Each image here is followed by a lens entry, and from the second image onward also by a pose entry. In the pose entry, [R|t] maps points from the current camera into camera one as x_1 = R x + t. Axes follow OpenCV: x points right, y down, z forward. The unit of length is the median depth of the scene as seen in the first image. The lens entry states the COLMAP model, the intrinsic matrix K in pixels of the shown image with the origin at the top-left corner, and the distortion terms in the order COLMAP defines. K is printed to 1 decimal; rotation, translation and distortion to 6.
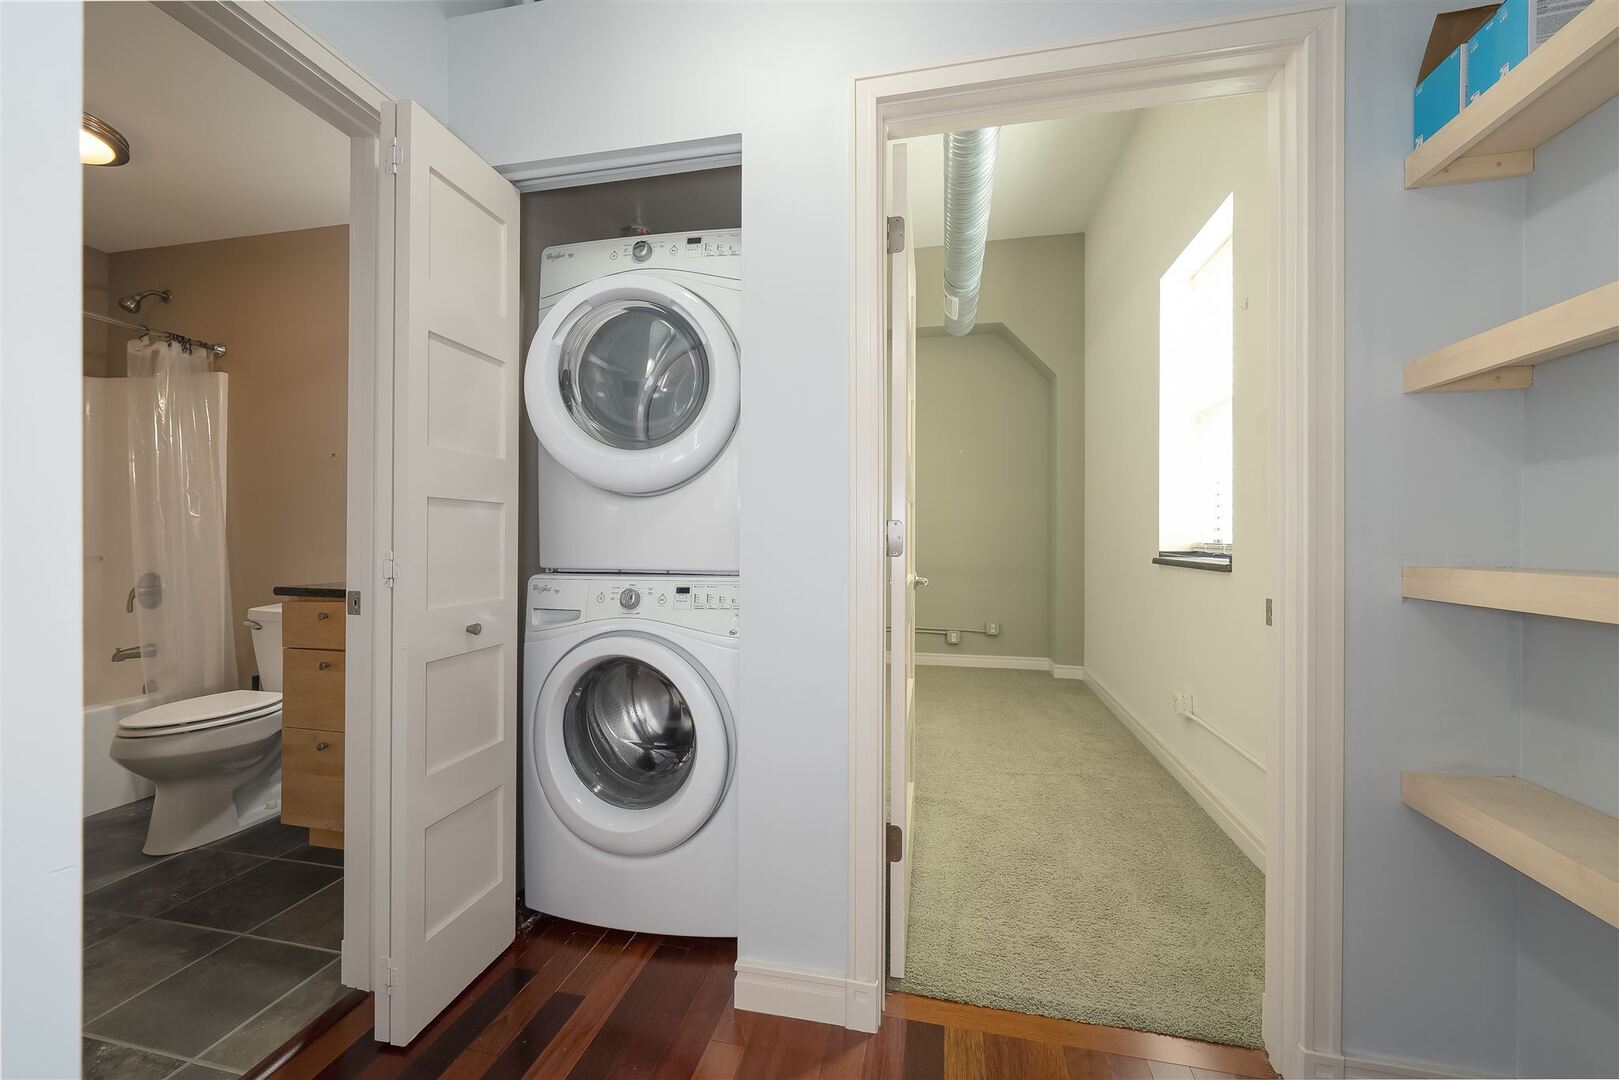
lens RADIAL K [[627.8, 0, 809.5], [0, 627.8, 540.0], [0, 0, 1]] dist [0.002602, 0.000314]
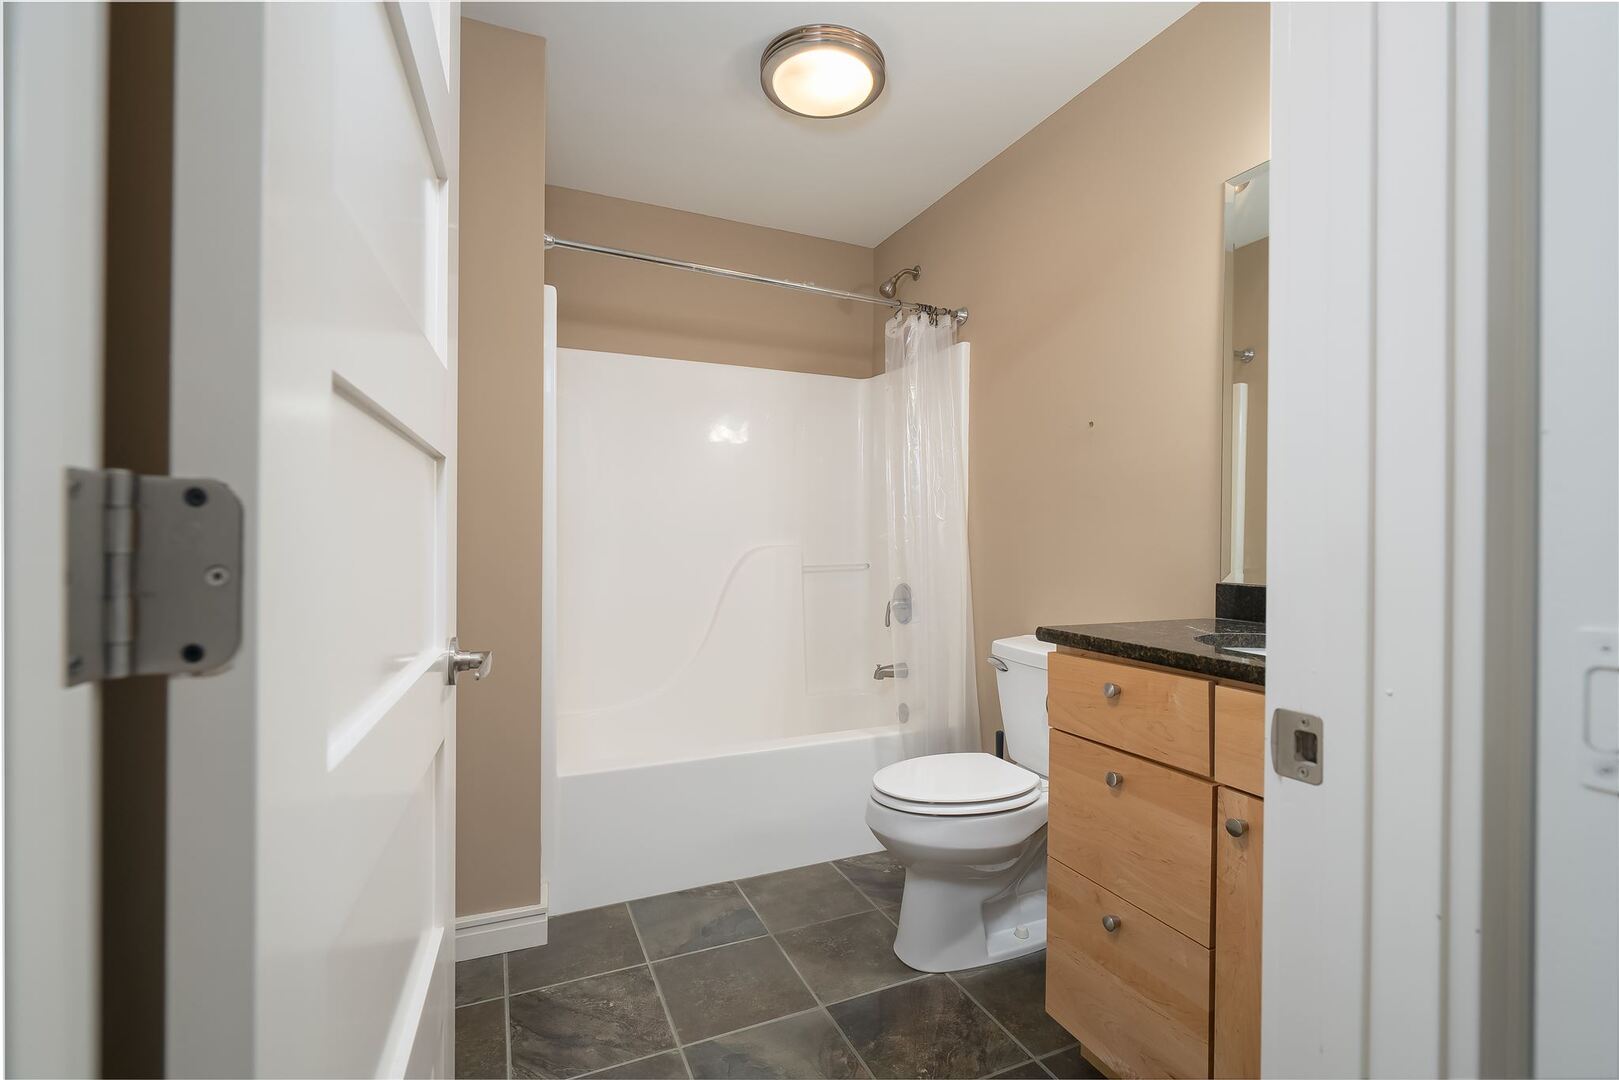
lens RADIAL K [[725.6, 0, 809.5], [0, 725.6, 540.0], [0, 0, 1]] dist [0.001592, 0.000085]
pose [[0.588381, -0.002207, -0.808581, -0.314148], [-0.002710, 0.999985, -0.004702, -0.005626], [0.808579, 0.004958, 0.588367, 0.308396]]
